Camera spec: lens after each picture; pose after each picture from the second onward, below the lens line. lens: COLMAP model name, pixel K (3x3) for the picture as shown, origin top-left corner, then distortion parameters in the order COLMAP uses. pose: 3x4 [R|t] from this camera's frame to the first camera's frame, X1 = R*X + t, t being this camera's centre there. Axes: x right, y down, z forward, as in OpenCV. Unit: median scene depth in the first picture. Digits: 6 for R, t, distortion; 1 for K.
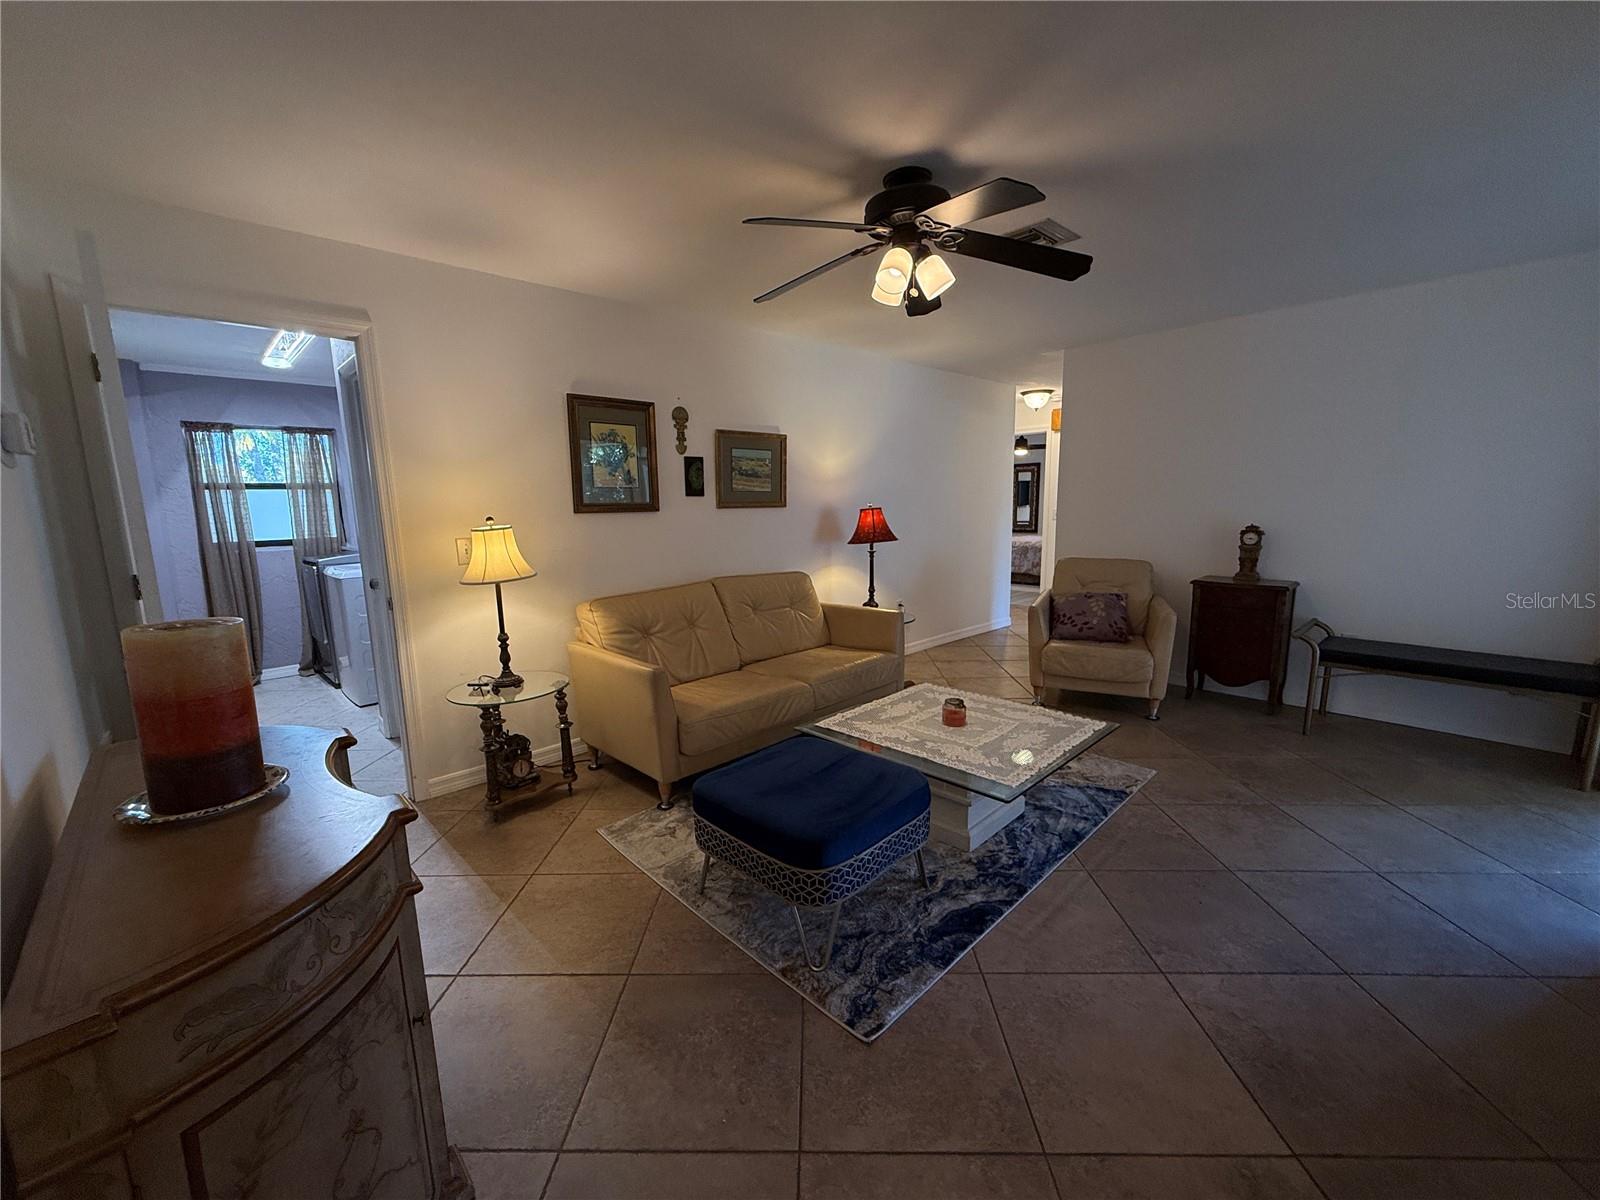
lens RADIAL K [[635.4, 0, 794.0], [0, 635.4, 603.0], [0, 0, 1]] dist [-0.000566, -0.000326]
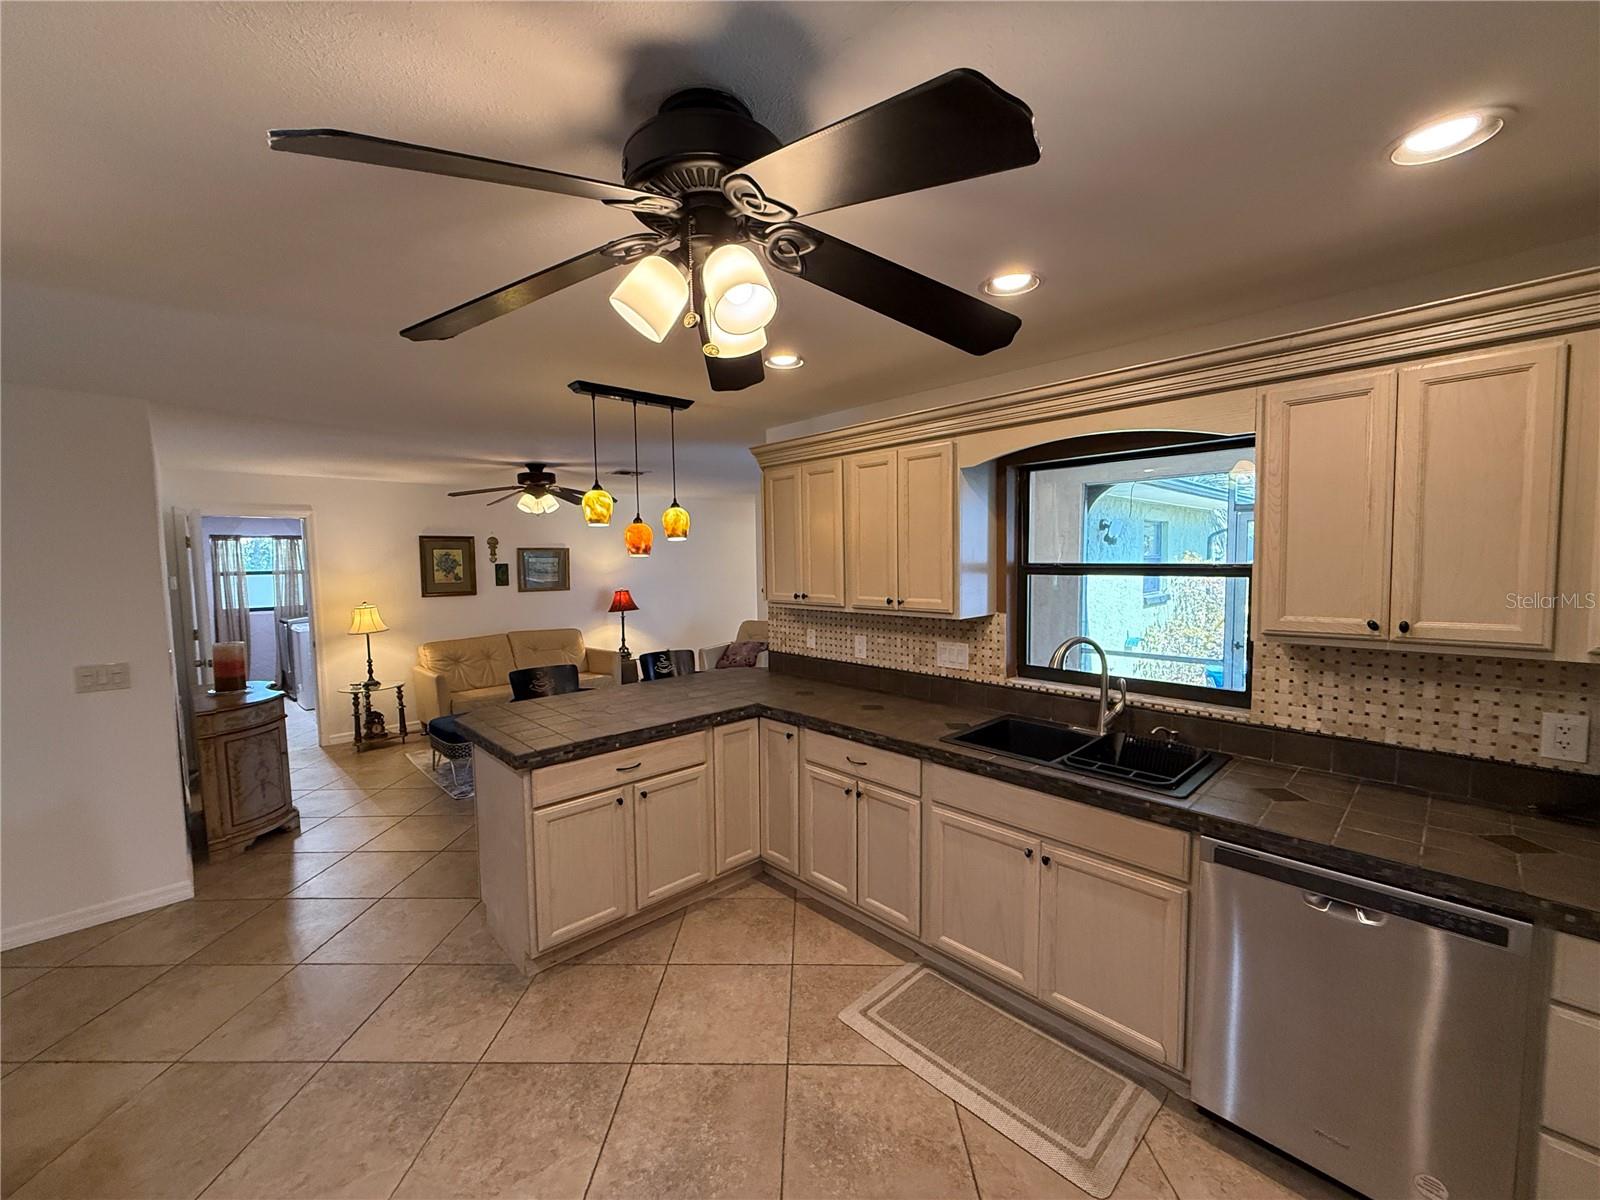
lens RADIAL K [[635.4, 0, 796.6], [0, 635.4, 602.5], [0, 0, 1]] dist [-0.000566, -0.000326]
pose [[0.999954, 0.003640, 0.008821, 0.562242], [-0.002850, 0.996116, -0.088001, 0.027394], [-0.009107, 0.087972, 0.996081, -0.663188]]
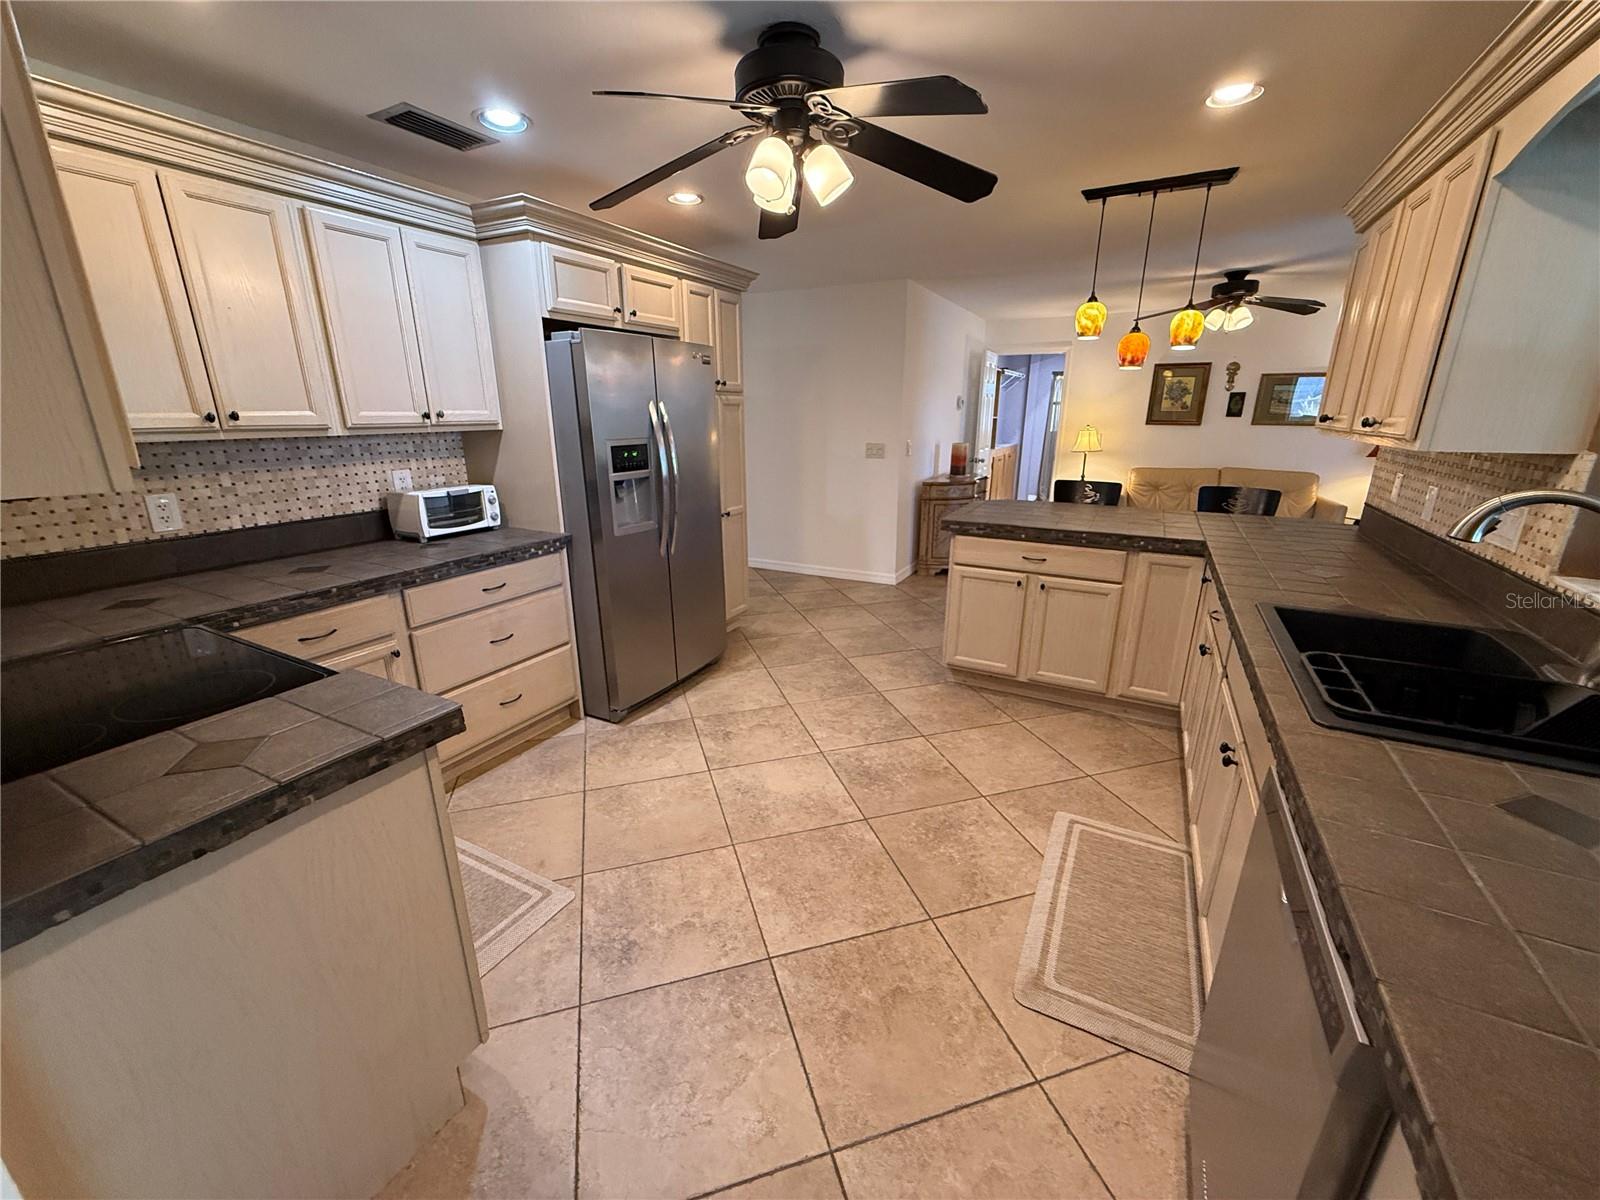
lens RADIAL K [[635.4, 0, 798.3], [0, 635.4, 602.6], [0, 0, 1]] dist [-0.000566, -0.000326]
pose [[0.320566, 0.295208, -0.900050, 0.970698], [-0.153395, 0.953832, 0.258214, 0.035091], [0.934723, 0.055288, 0.351050, -0.536156]]
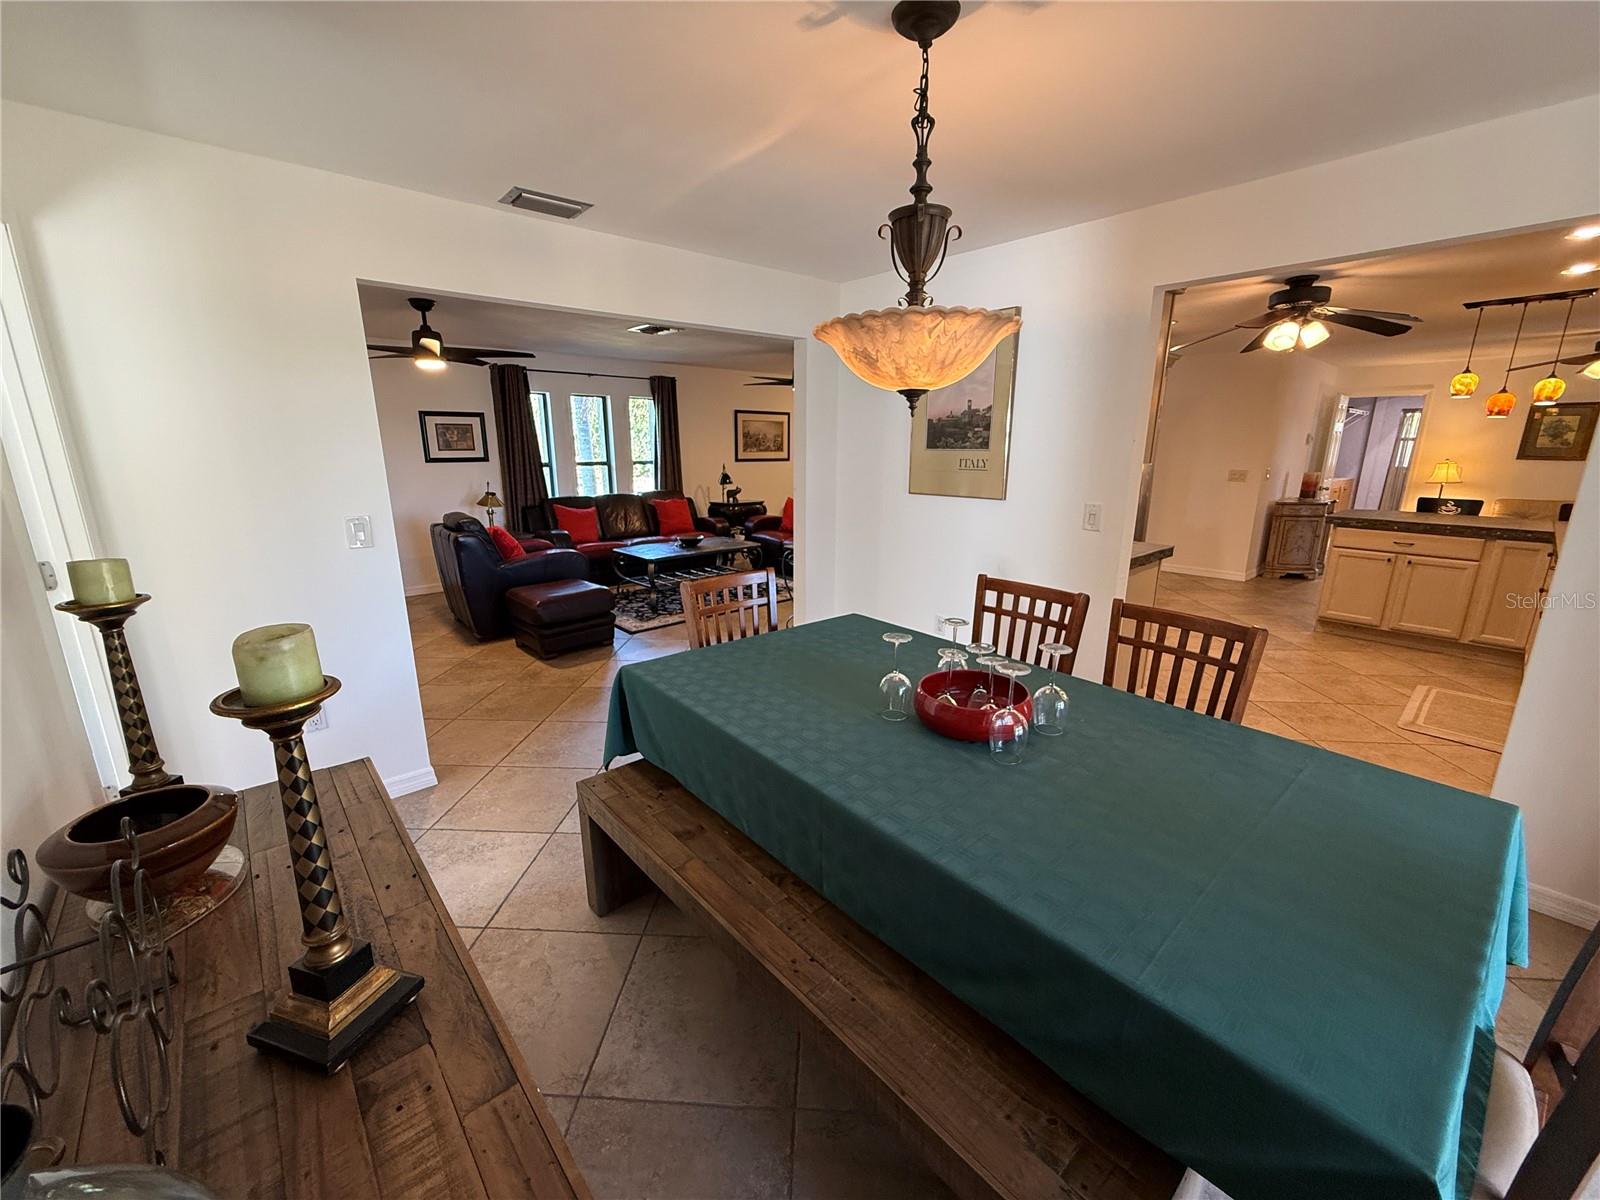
lens RADIAL K [[635.4, 0, 796.5], [0, 635.4, 602.7], [0, 0, 1]] dist [-0.000566, -0.000326]
pose [[-0.034639, 0.262231, -0.964383, 1.474215], [-0.157096, 0.951538, 0.264380, 0.103528], [0.986976, 0.160659, 0.008235, -1.026022]]
